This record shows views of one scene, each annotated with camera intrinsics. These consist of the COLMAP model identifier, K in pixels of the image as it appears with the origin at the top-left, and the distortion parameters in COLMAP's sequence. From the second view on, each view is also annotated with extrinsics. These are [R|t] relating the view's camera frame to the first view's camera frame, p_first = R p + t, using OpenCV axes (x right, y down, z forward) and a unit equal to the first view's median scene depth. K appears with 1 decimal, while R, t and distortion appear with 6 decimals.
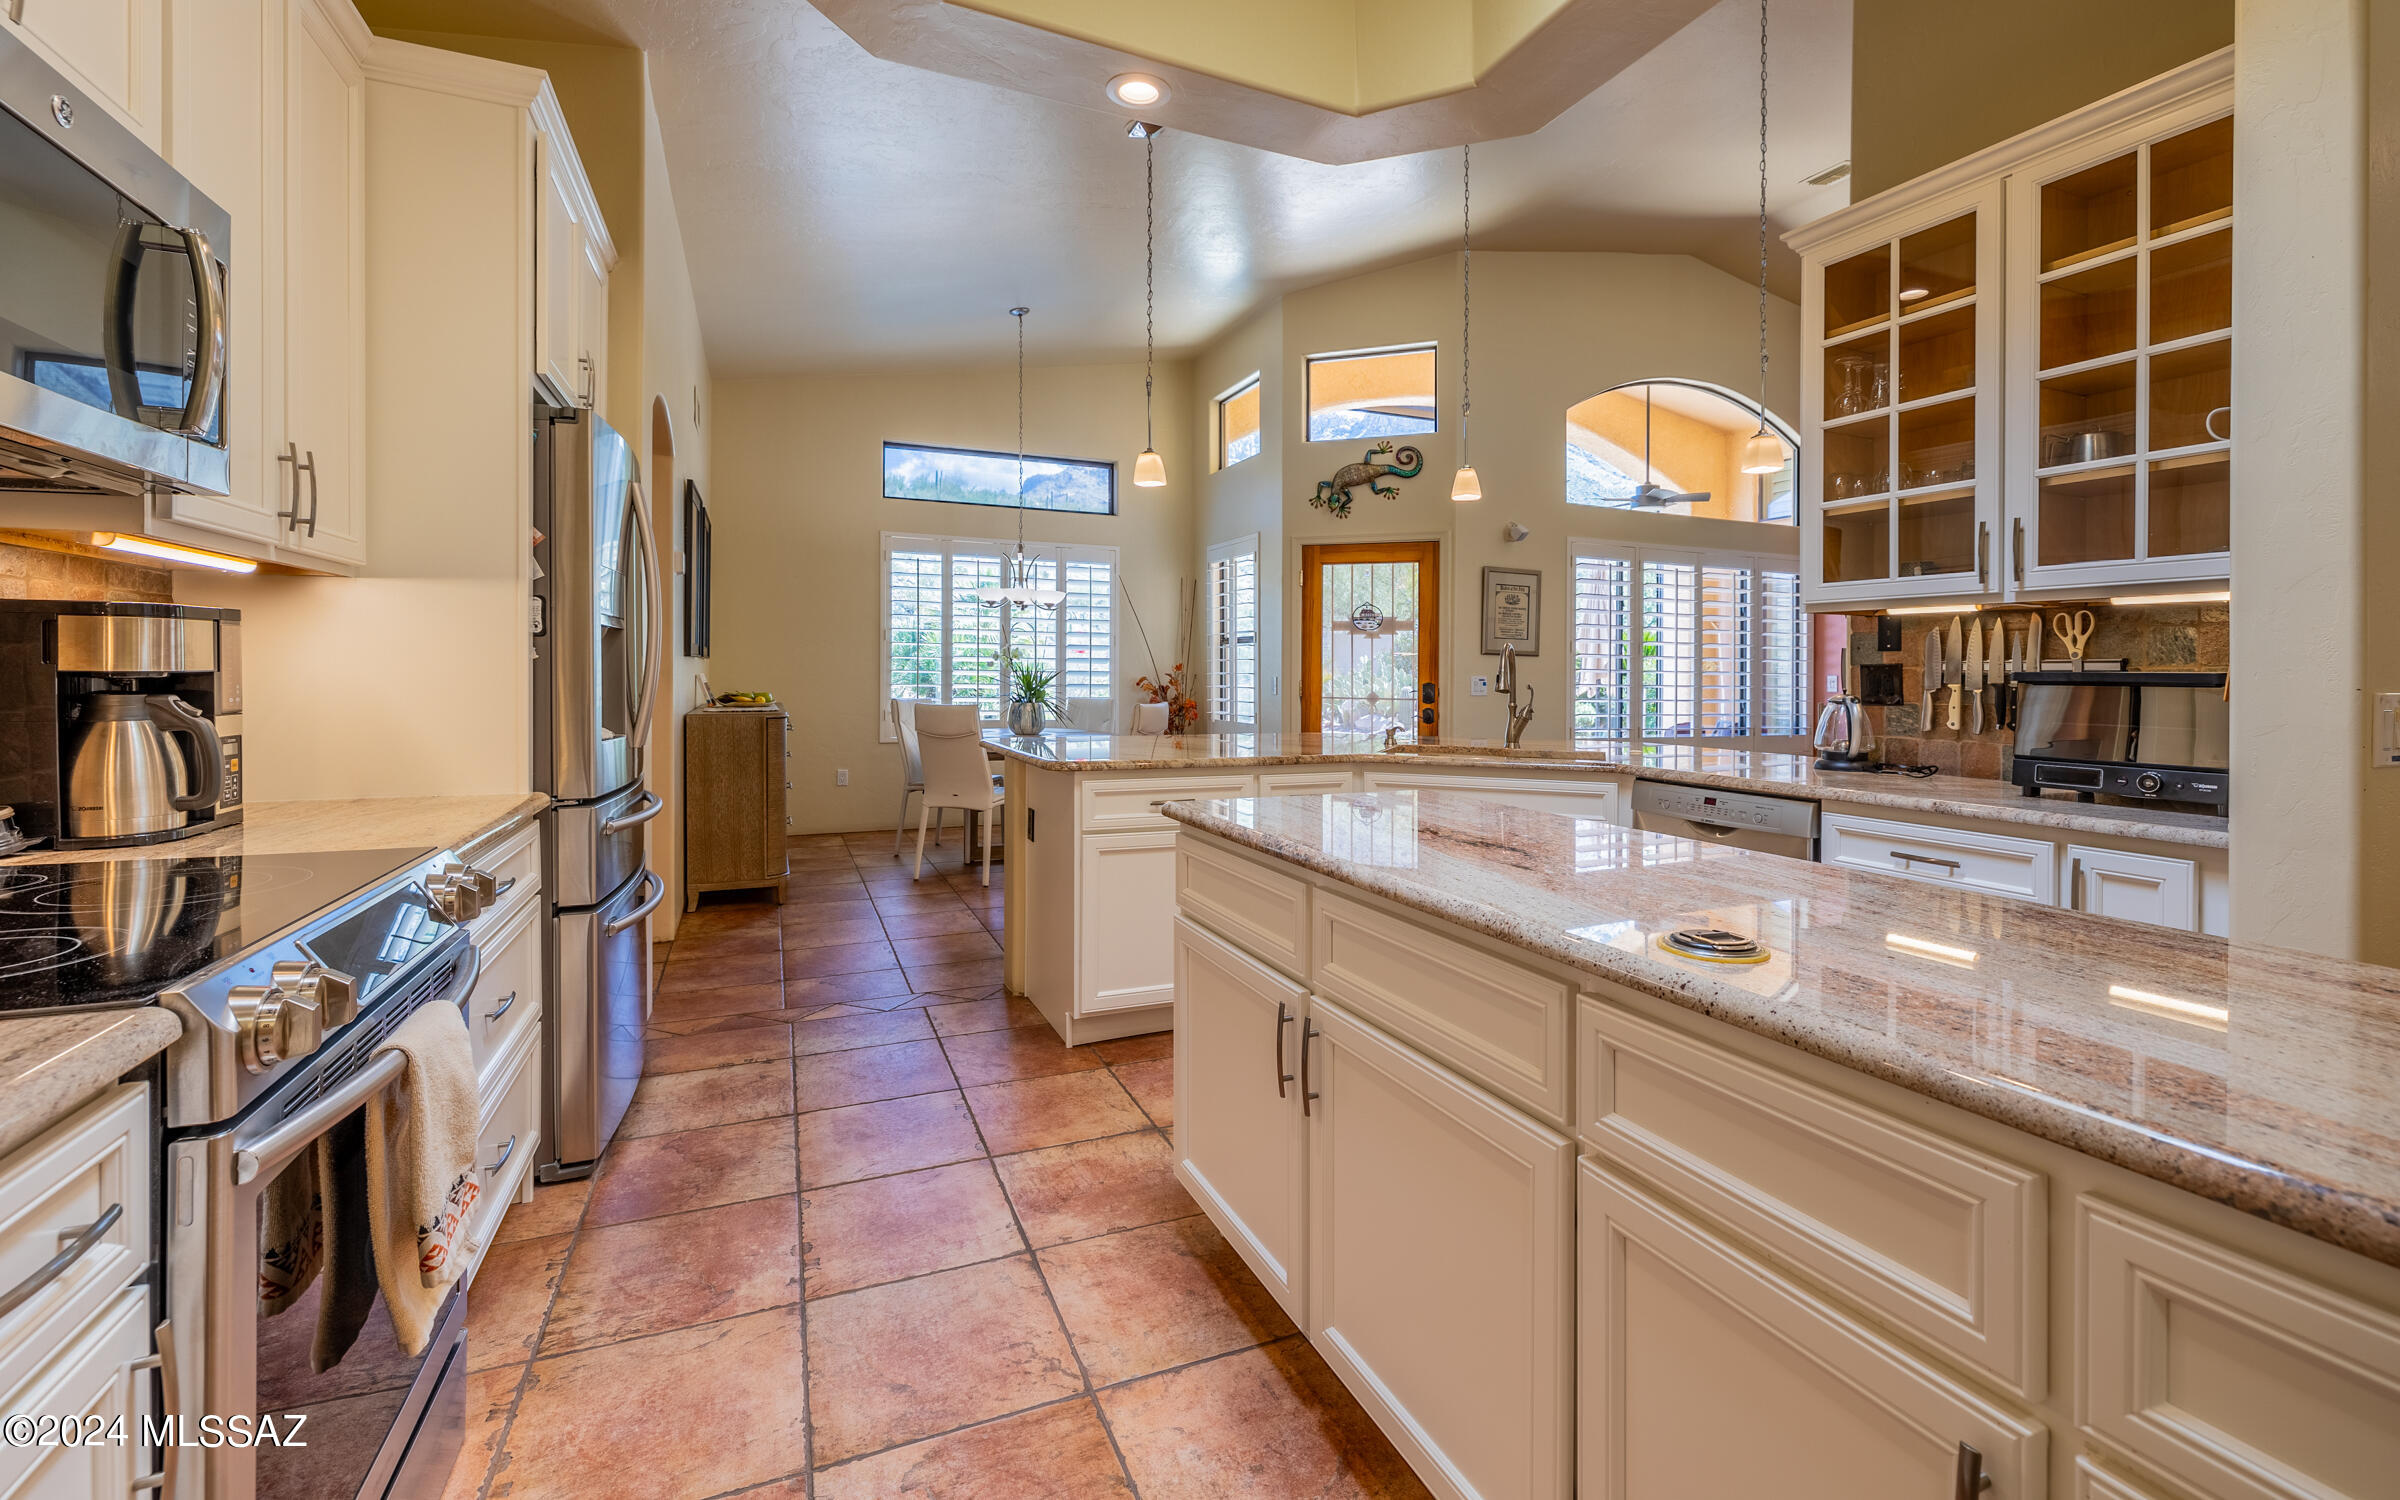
lens RADIAL K [[999.2, 0, 1211.4], [0, 999.2, 736.6], [0, 0, 1]] dist [-0.001458, -0.000088]
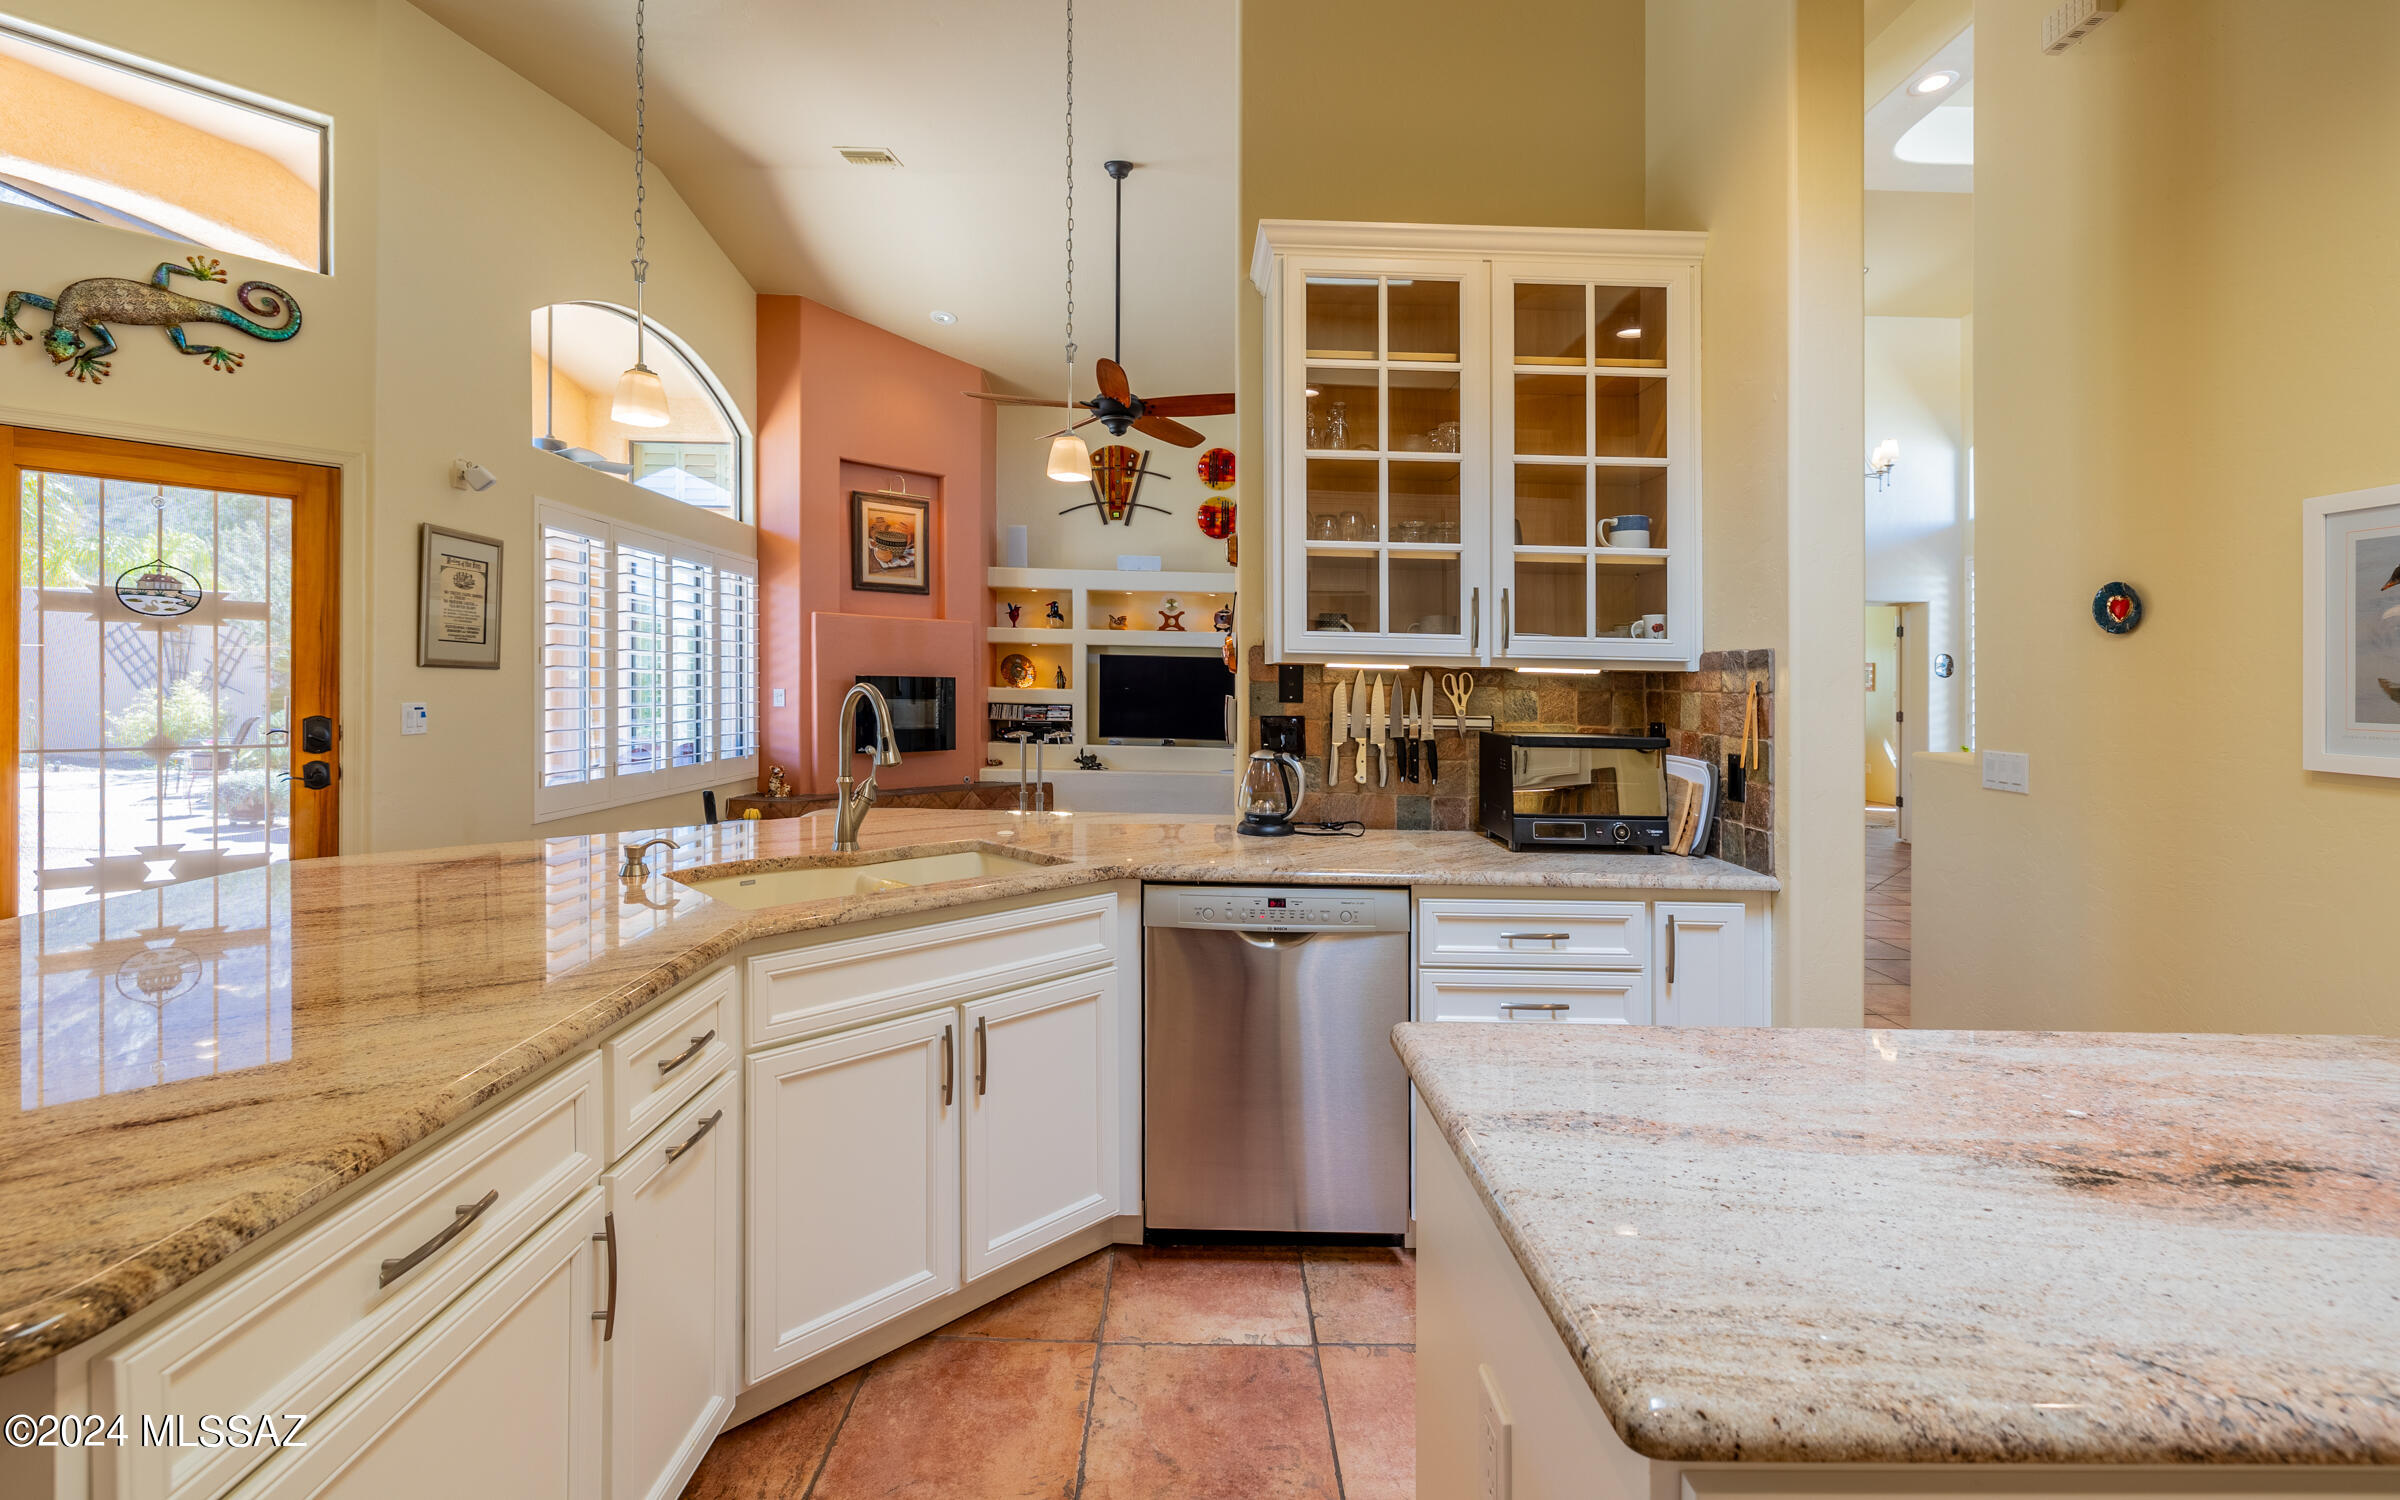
lens RADIAL K [[1020.8, 0, 1194.5], [0, 1020.8, 692.3], [0, 0, 1]] dist [-0.000391, -0.000164]
pose [[0.395881, -0.011609, 0.918228, -0.113872], [0.042553, 0.999078, -0.005714, -0.043137], [-0.917315, 0.041335, 0.396010, 0.322758]]
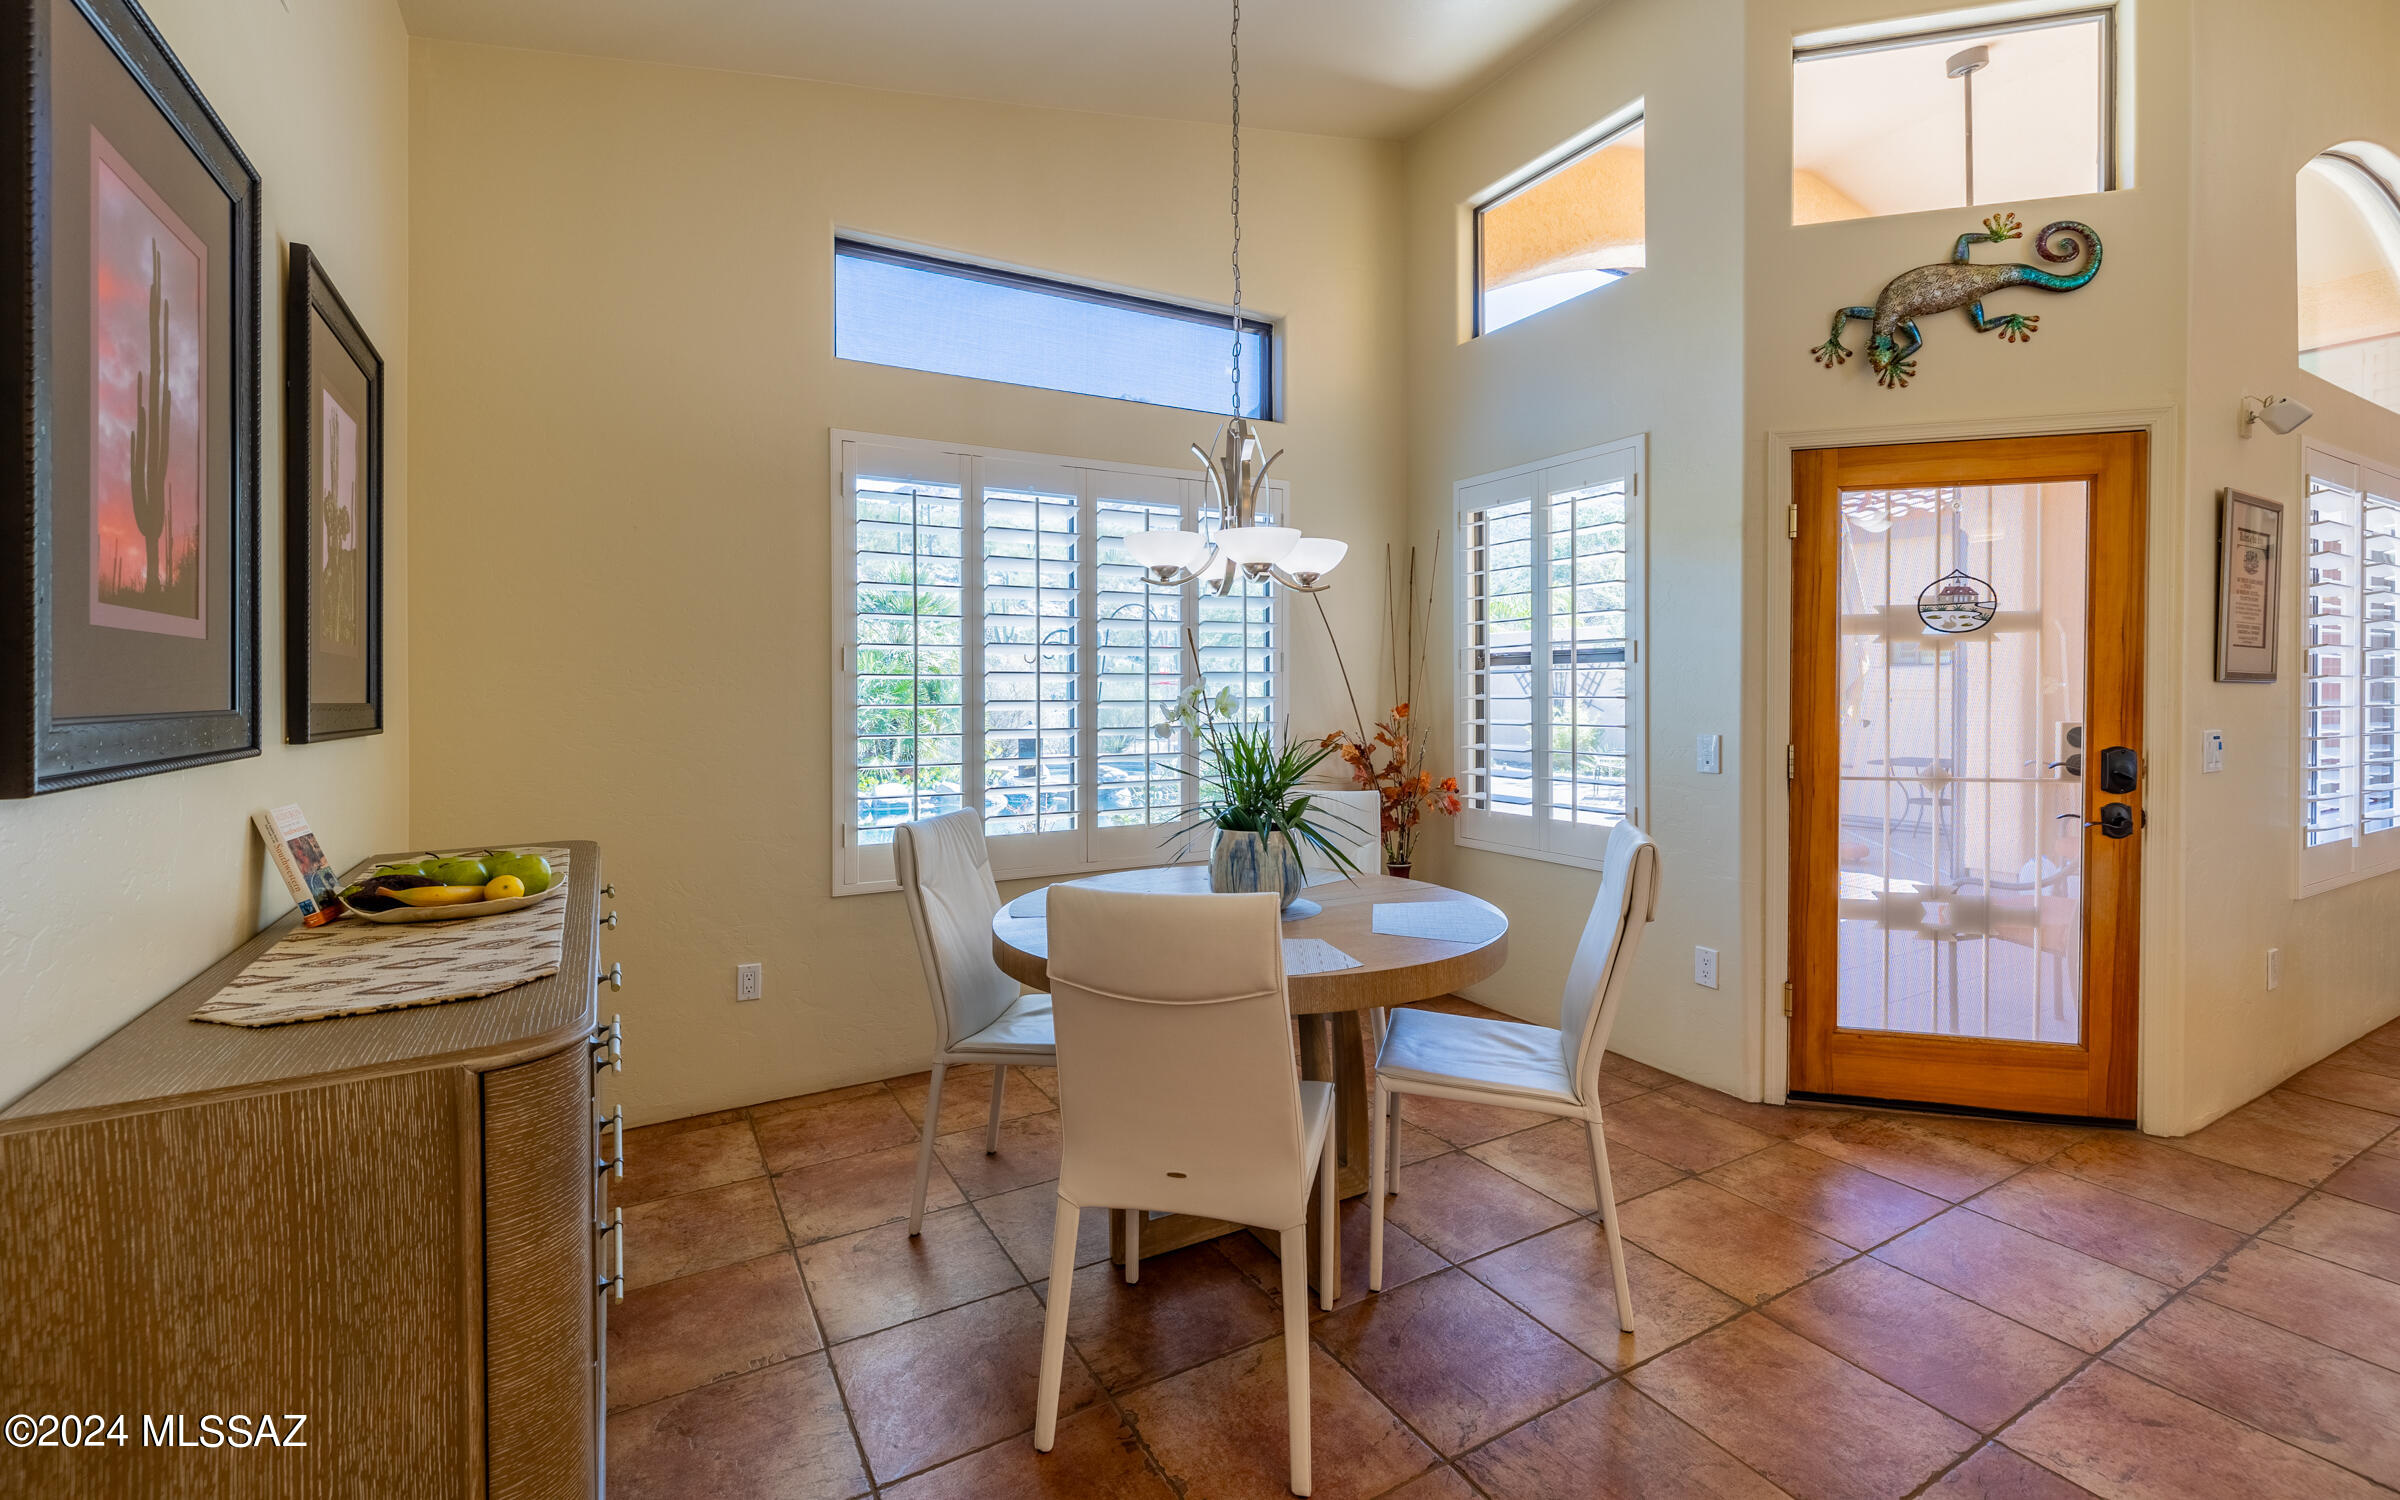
lens RADIAL K [[1037.6, 0, 1197.5], [0, 1037.6, 715.9], [0, 0, 1]] dist [0.000794, -0.000002]
pose [[0.994864, -0.020868, 0.099044, -0.237834], [0.024571, 0.999038, -0.036319, -0.061101], [-0.098191, 0.038566, 0.994420, 0.577356]]
